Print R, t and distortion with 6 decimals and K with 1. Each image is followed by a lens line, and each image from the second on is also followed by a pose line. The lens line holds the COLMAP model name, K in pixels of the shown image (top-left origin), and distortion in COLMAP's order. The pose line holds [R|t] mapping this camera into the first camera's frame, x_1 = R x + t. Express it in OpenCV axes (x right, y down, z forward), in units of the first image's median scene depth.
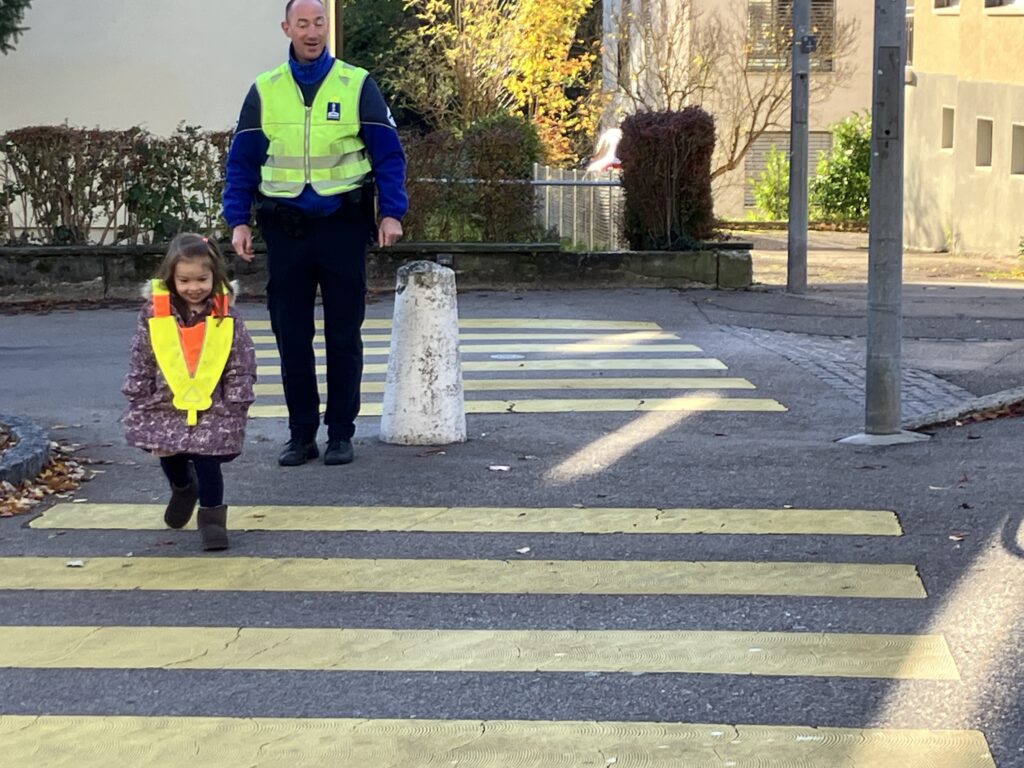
lens RADIAL K [[2676.9, 0, 482.4], [0, 2676.9, 398.2], [0, 0, 1]] dist [0.199485, 0.000000]
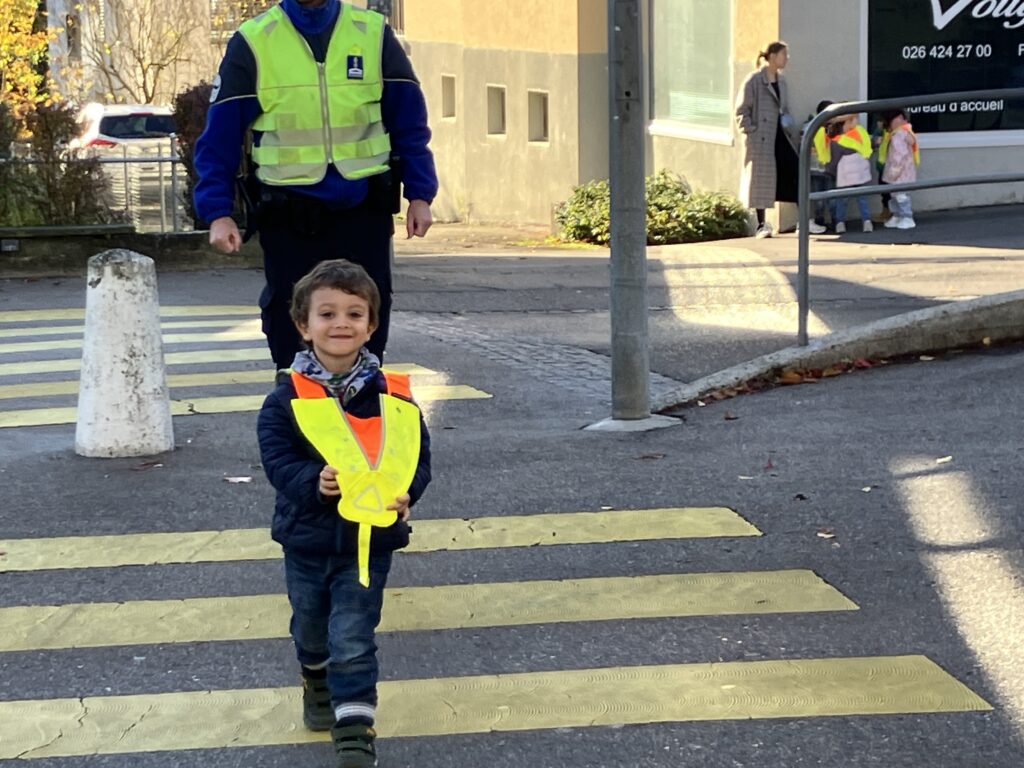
lens RADIAL K [[2676.9, 0, 472.8], [0, 2676.9, 390.7], [0, 0, 1]] dist [0.199485, 0.000000]
pose [[0.976792, -0.047133, 0.208942, -0.089666], [0.045802, 0.998888, 0.011203, -0.008570], [-0.209237, -0.001373, 0.977864, 0.099833]]
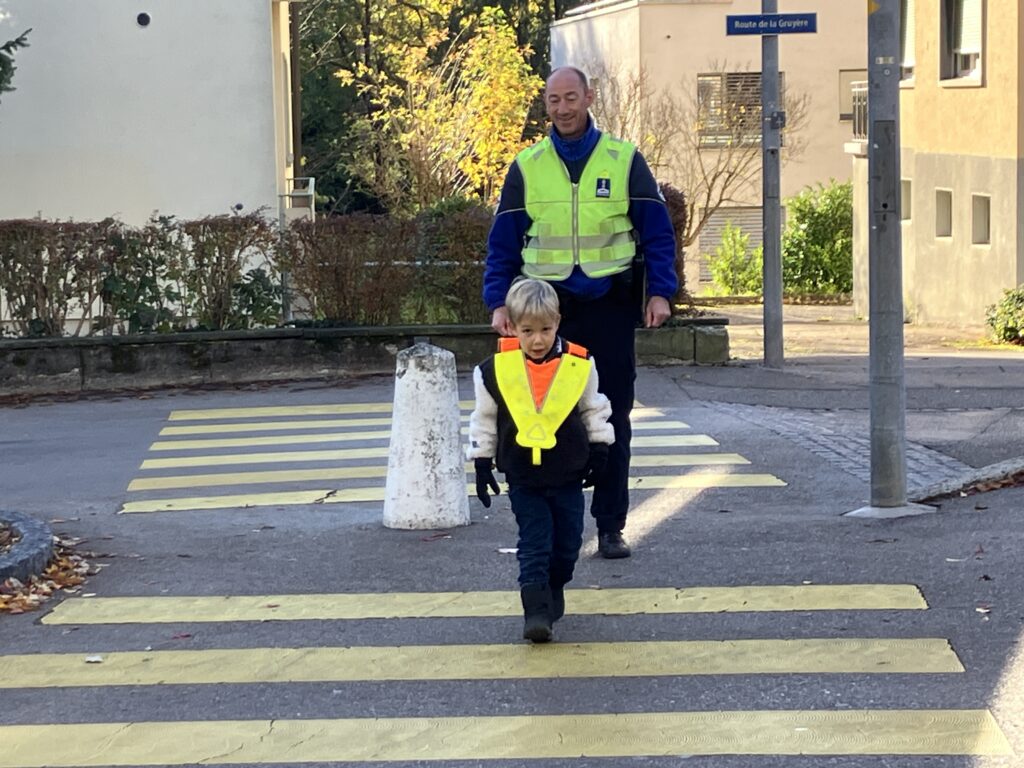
lens RADIAL K [[2676.9, 0, 475.5], [0, 2676.9, 384.0], [0, 0, 1]] dist [0.199485, 0.000000]
pose [[0.999544, -0.025169, 0.016704, -0.018344], [0.025746, 0.999046, -0.035280, -0.000830], [-0.015800, 0.035694, 0.999238, 0.003759]]
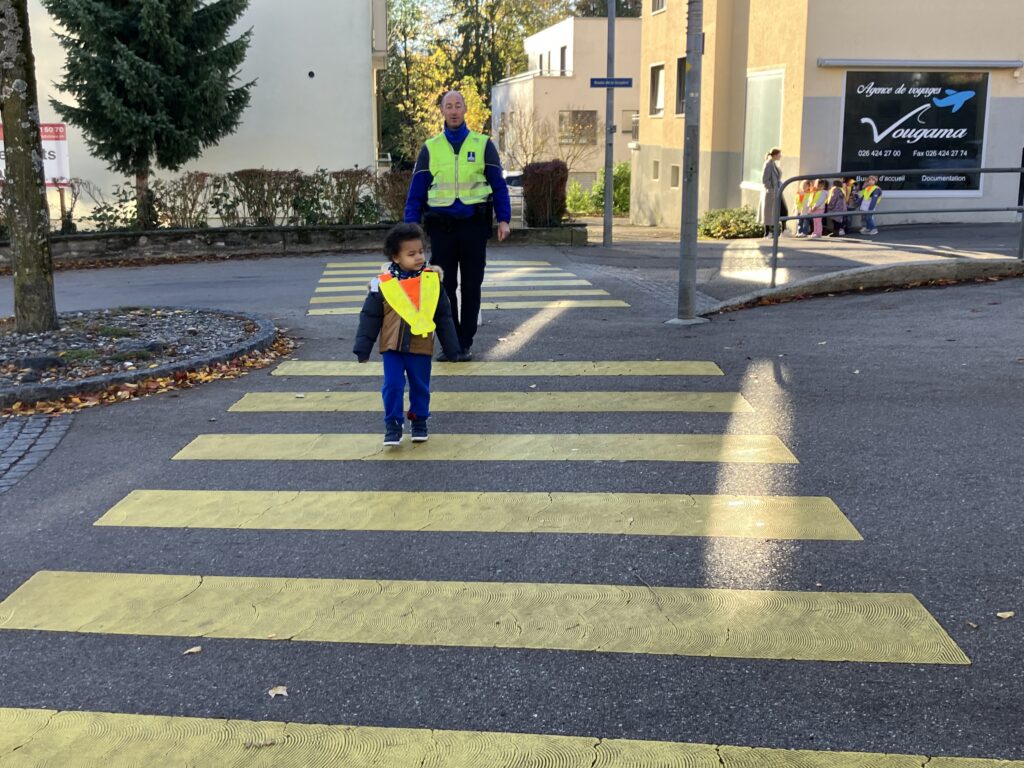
lens RADIAL K [[1155.3, 0, 511.7], [0, 1155.3, 380.6], [0, 0, 1]] dist [0.093434, 0.000000]
pose [[0.997630, -0.015728, 0.066989, -0.040287], [0.010438, 0.996852, 0.078597, -0.009589], [-0.068014, -0.077711, 0.994653, 0.119242]]
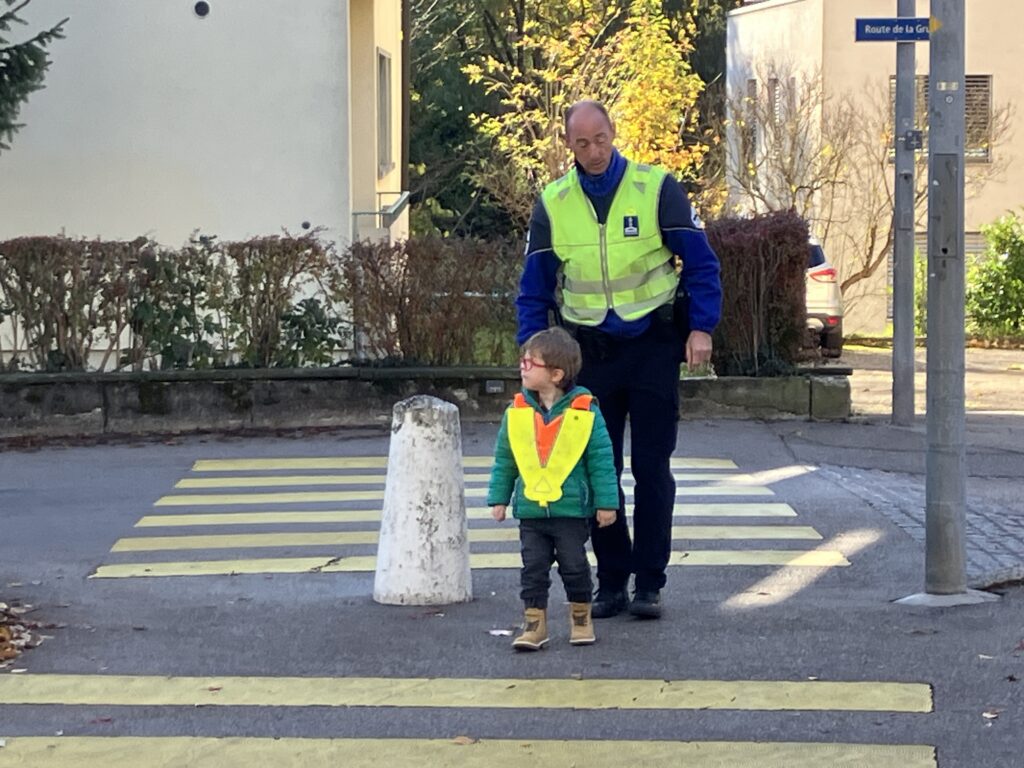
lens RADIAL K [[3141.2, 0, 528.6], [0, 3141.2, 388.7], [0, 0, 1]] dist [0.214305, 0.000000]
pose [[0.999699, -0.001488, -0.024486, 0.035704], [0.000306, 0.998836, -0.048229, -0.003476], [0.024530, 0.048207, 0.998536, -0.028542]]
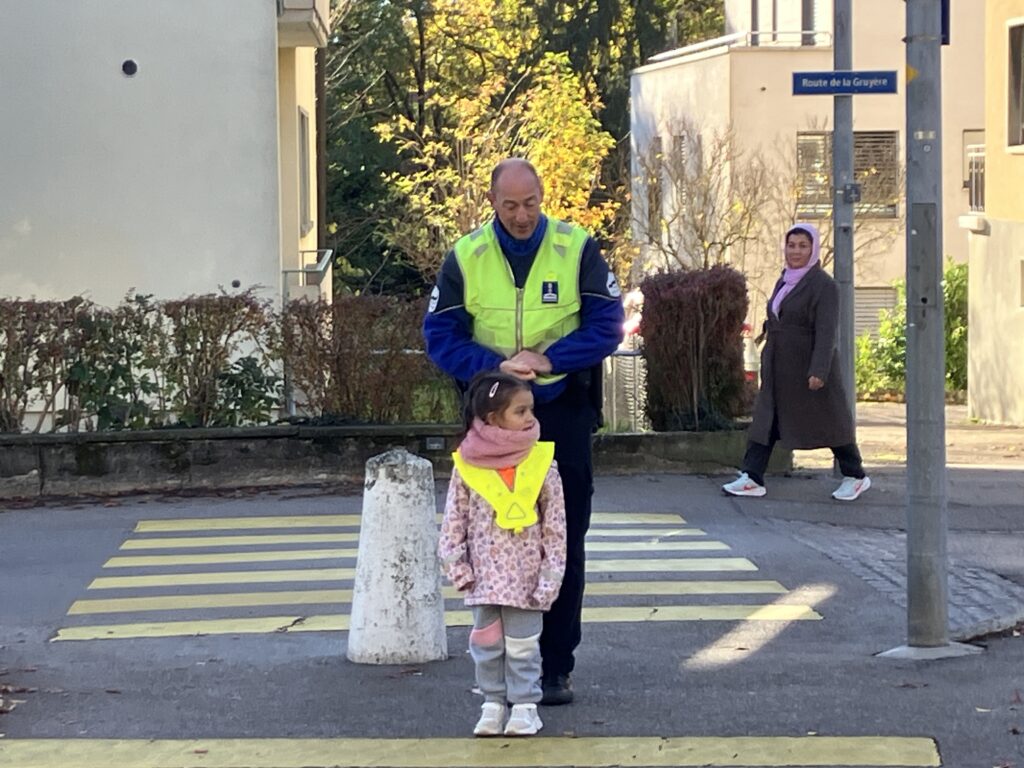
lens RADIAL K [[3141.2, 0, 501.7], [0, 3141.2, 379.3], [0, 0, 1]] dist [0.214305, 0.000000]
pose [[0.999934, -0.011486, 0.000609, 0.011188], [0.011500, 0.997480, -0.070014, -0.002628], [0.000197, 0.070016, 0.997546, -0.017782]]
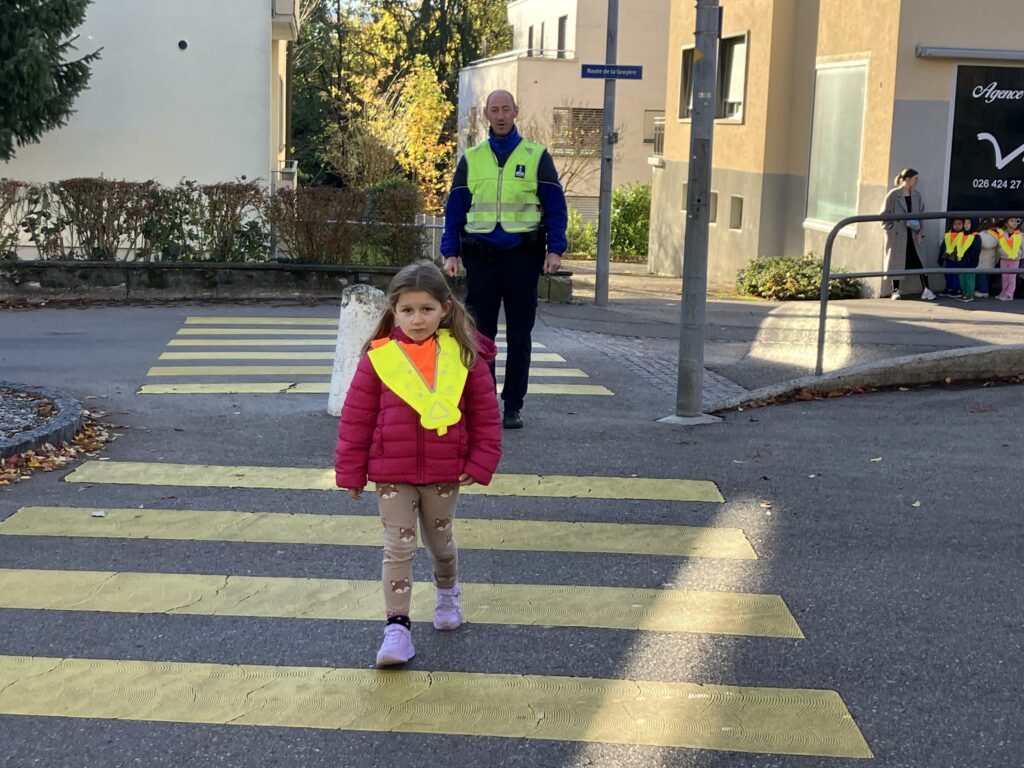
lens RADIAL K [[1690.9, 0, 494.6], [0, 1690.9, 398.3], [0, 0, 1]] dist [0.123868, 0.000000]
pose [[0.997135, 0.019068, 0.073204, -0.015418], [-0.020707, 0.999550, 0.021691, -0.012059], [-0.072757, -0.023145, 0.997081, 0.118405]]
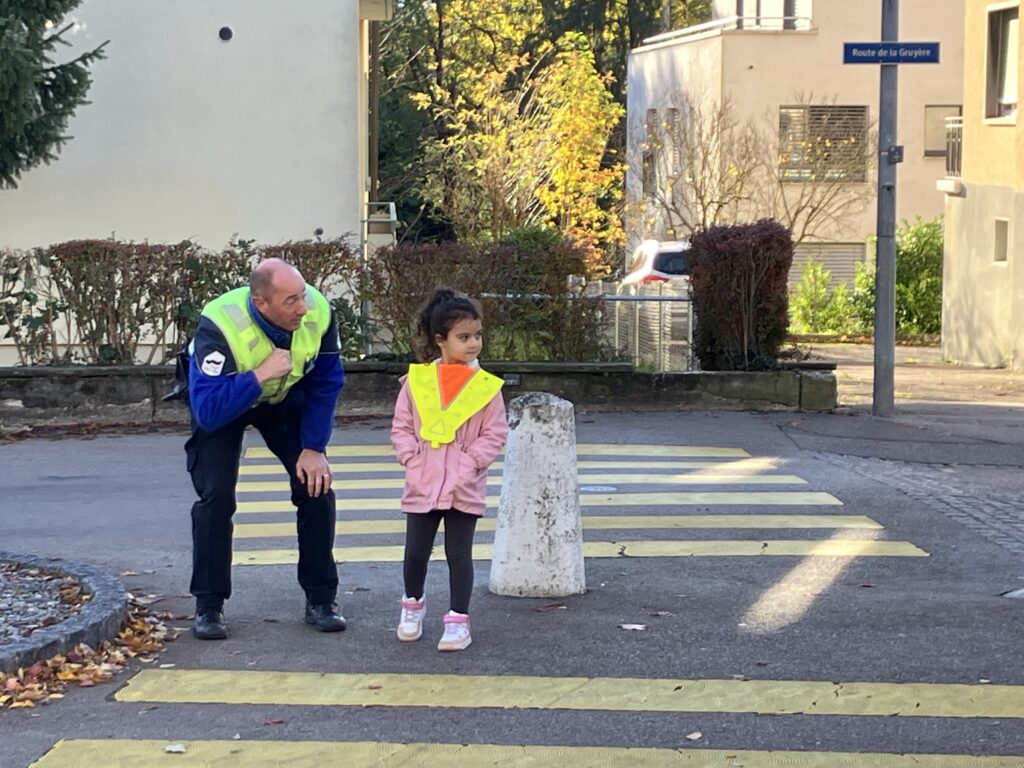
lens RADIAL K [[2676.9, 0, 486.6], [0, 2676.9, 396.7], [0, 0, 1]] dist [0.199485, 0.000000]
pose [[0.999998, 0.001775, -0.000476, -0.036866], [-0.001793, 0.999169, -0.040718, -0.012287], [0.000403, 0.040718, 0.999171, 0.092288]]
